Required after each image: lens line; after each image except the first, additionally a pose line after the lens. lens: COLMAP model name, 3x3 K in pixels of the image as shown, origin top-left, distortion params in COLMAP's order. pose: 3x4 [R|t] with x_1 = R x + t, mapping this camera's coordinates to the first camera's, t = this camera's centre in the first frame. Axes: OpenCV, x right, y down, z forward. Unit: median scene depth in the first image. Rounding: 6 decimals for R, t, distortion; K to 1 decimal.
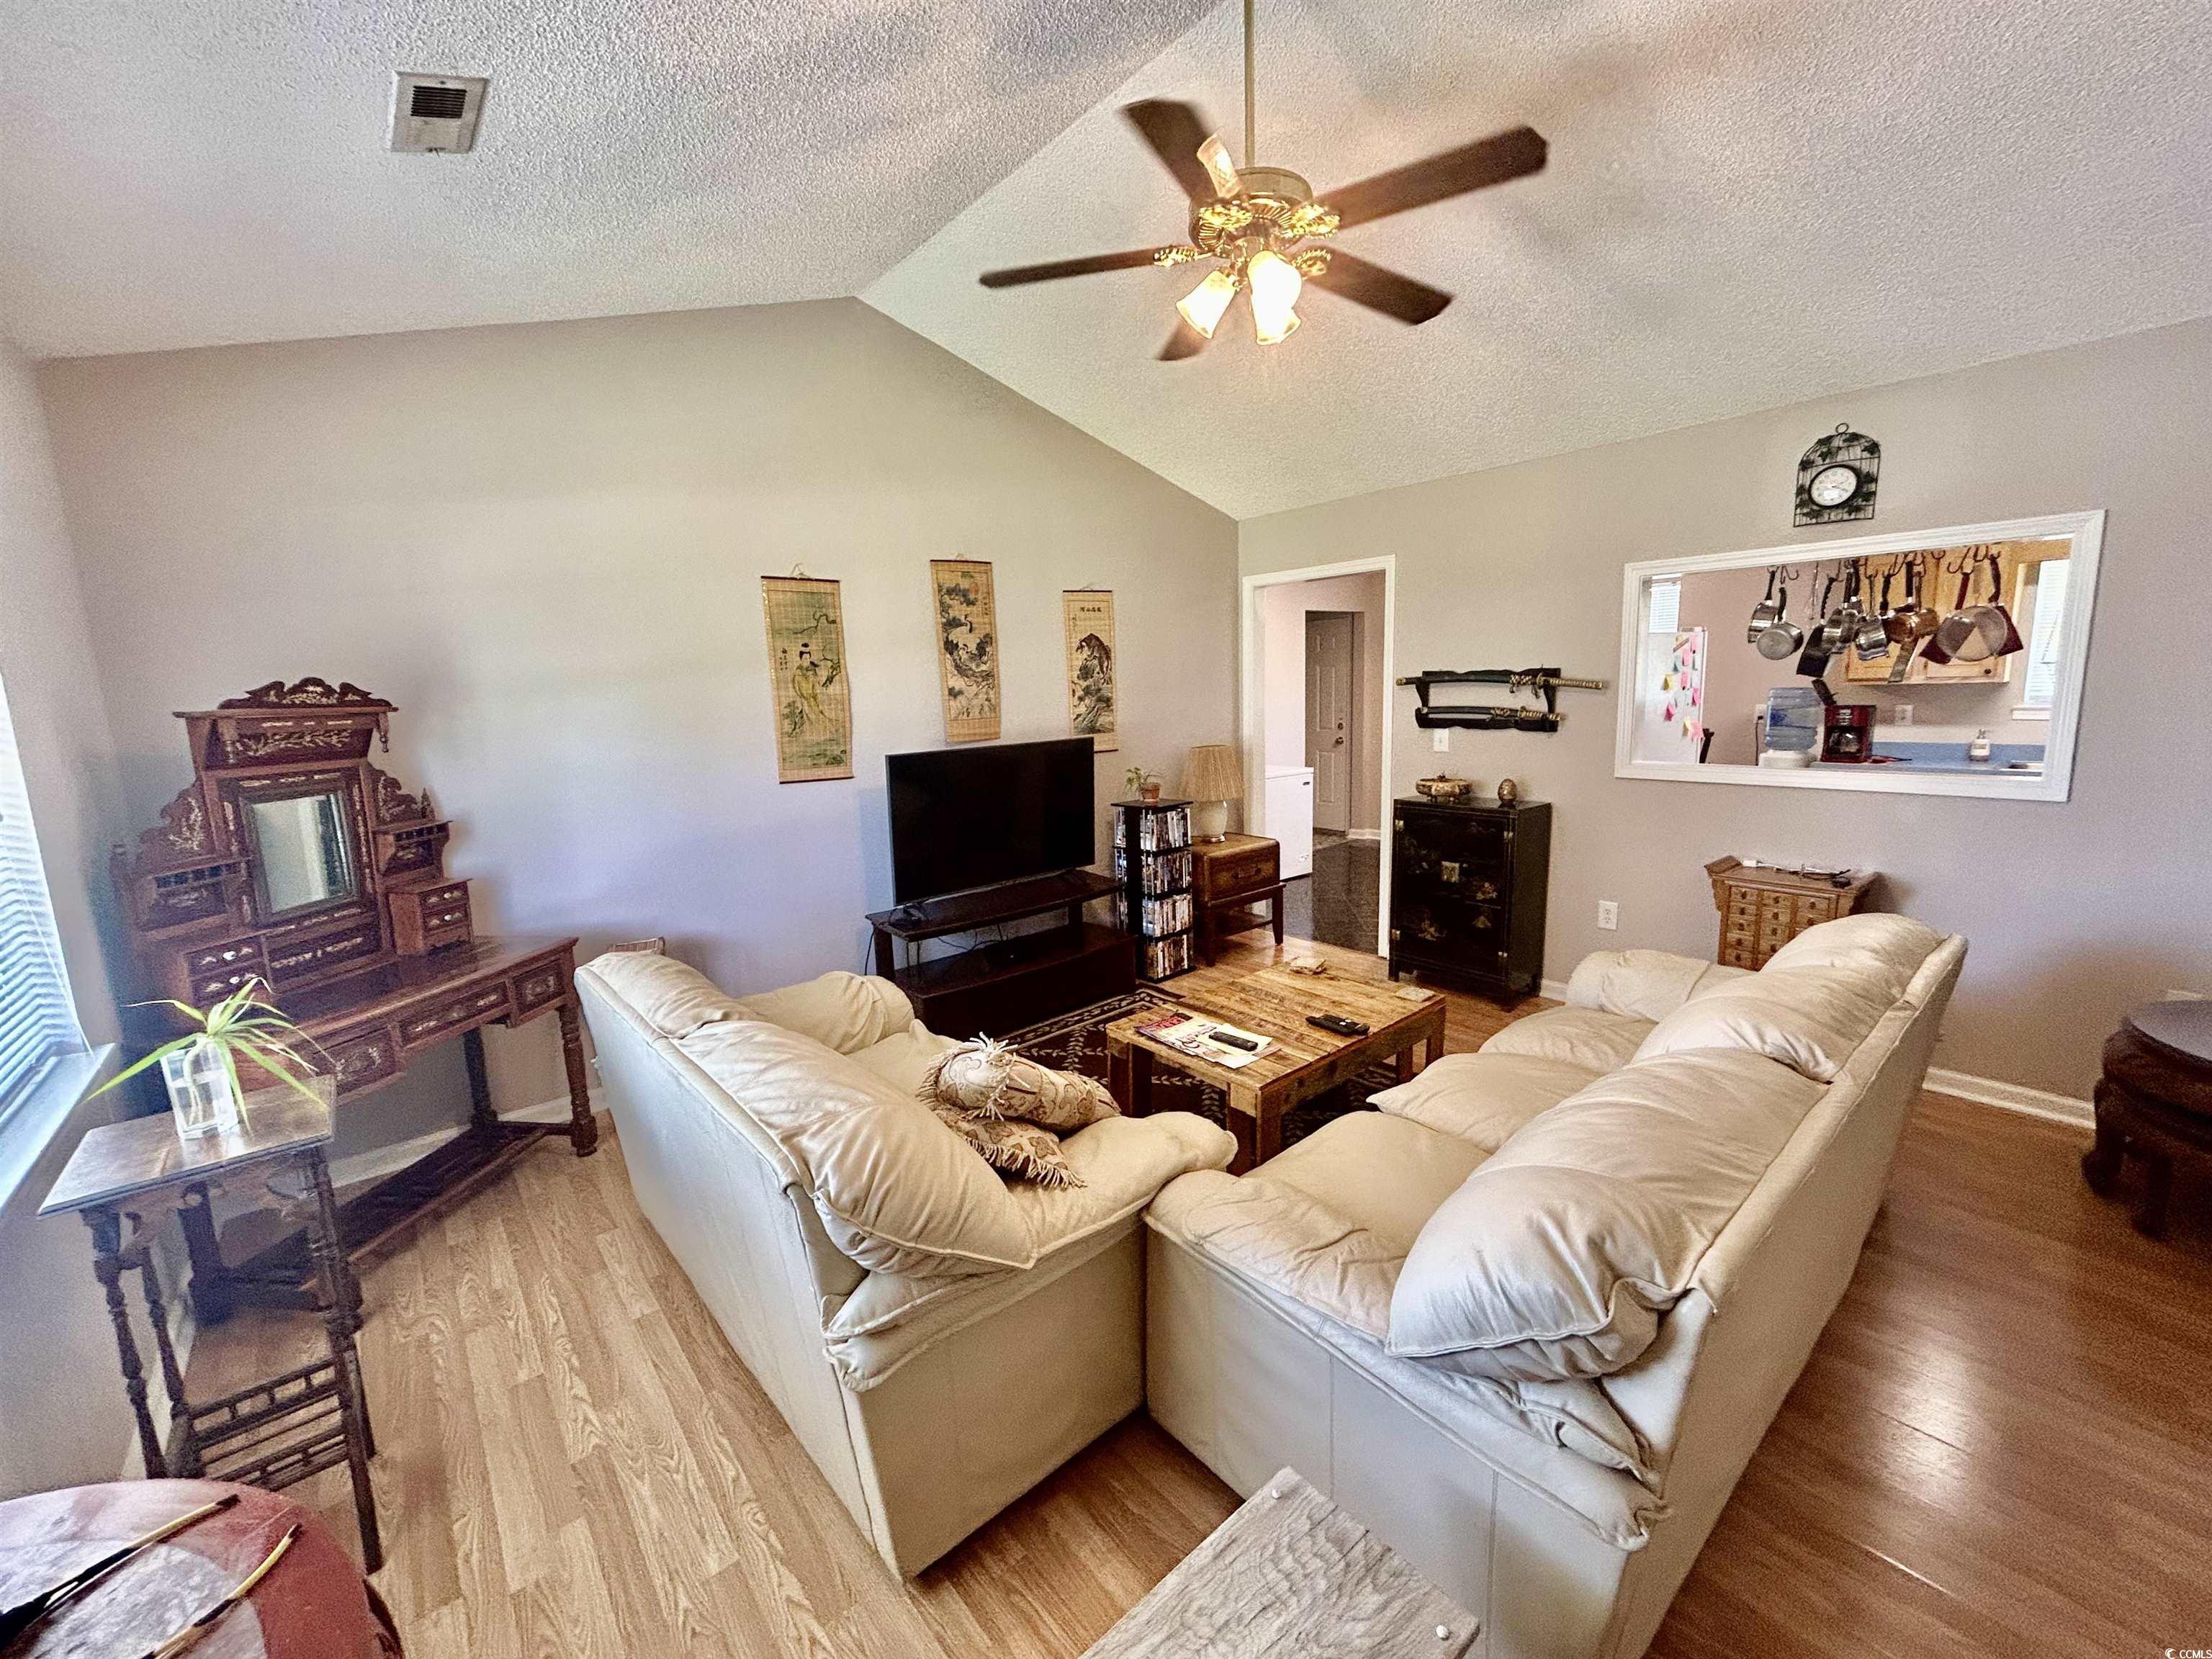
lens RADIAL K [[899.7, 0, 1117.6], [0, 899.7, 835.3], [0, 0, 1]] dist [0.004274, -0.000098]
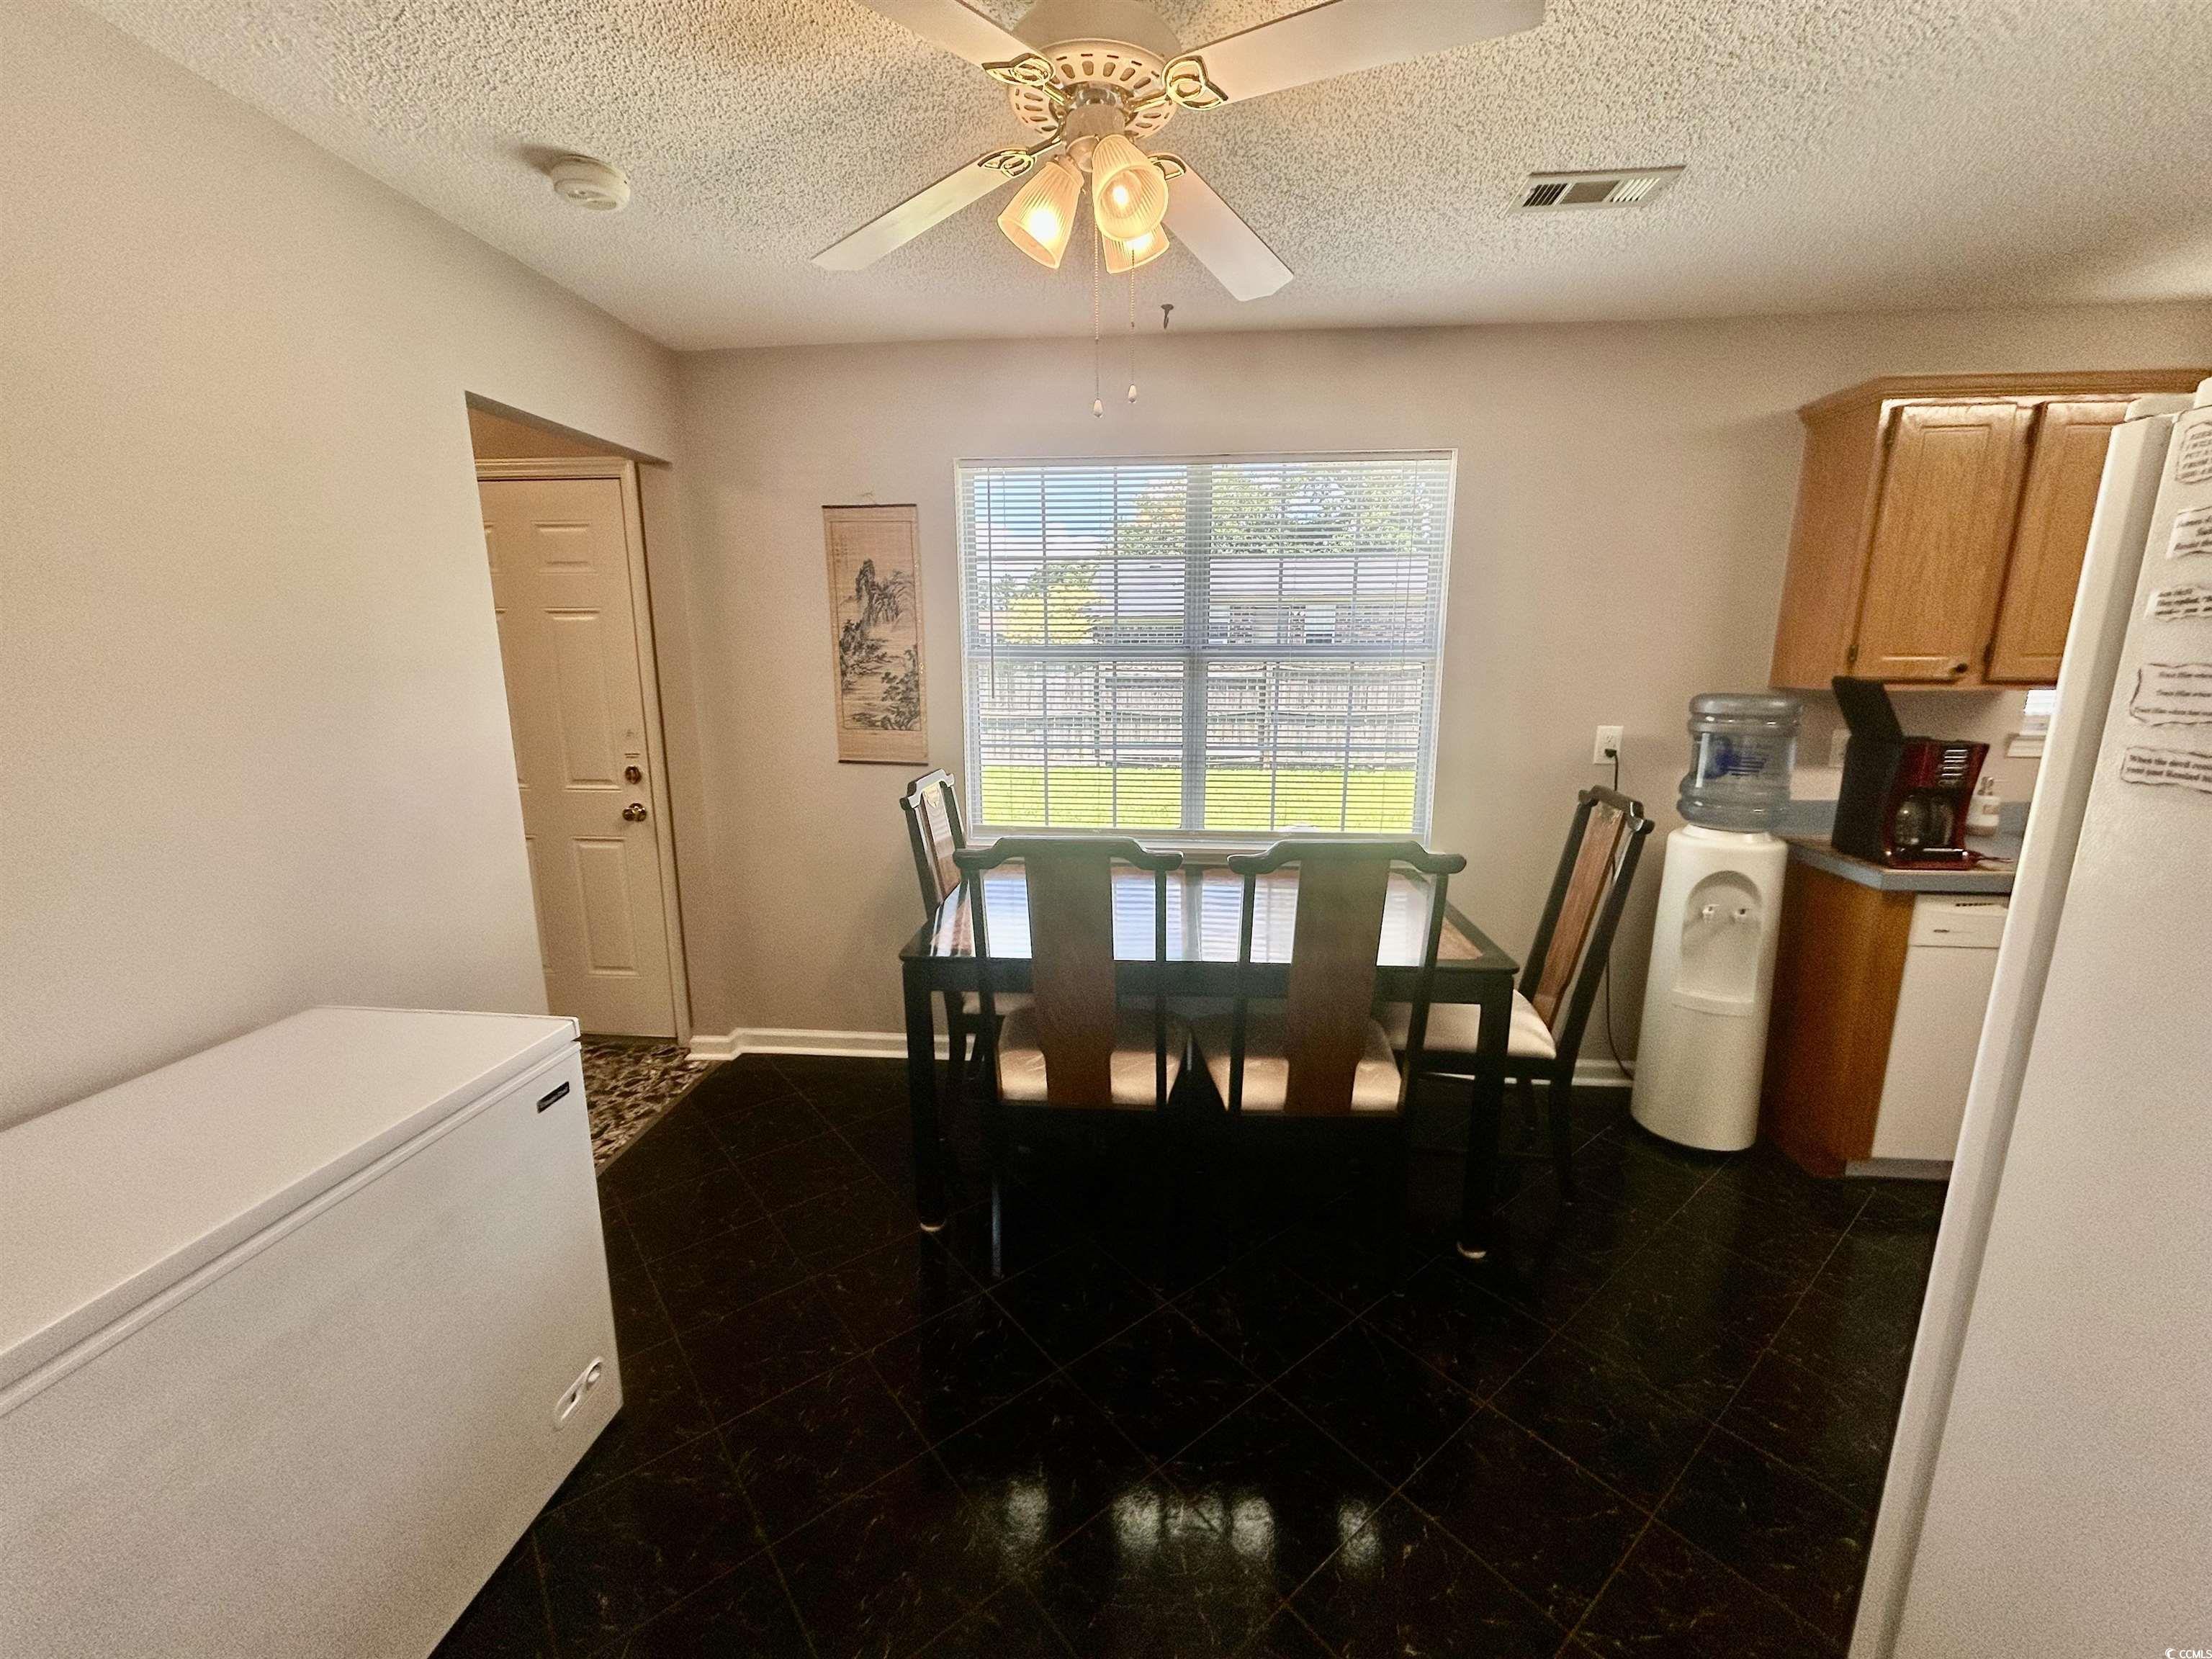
lens RADIAL K [[899.7, 0, 1109.9], [0, 899.7, 829.5], [0, 0, 1]] dist [0.004274, -0.000098]
pose [[0.714880, -0.112463, 0.690144, 0.272226], [0.089230, 0.993585, 0.069482, -0.222161], [-0.693530, 0.011910, 0.720329, 1.254565]]
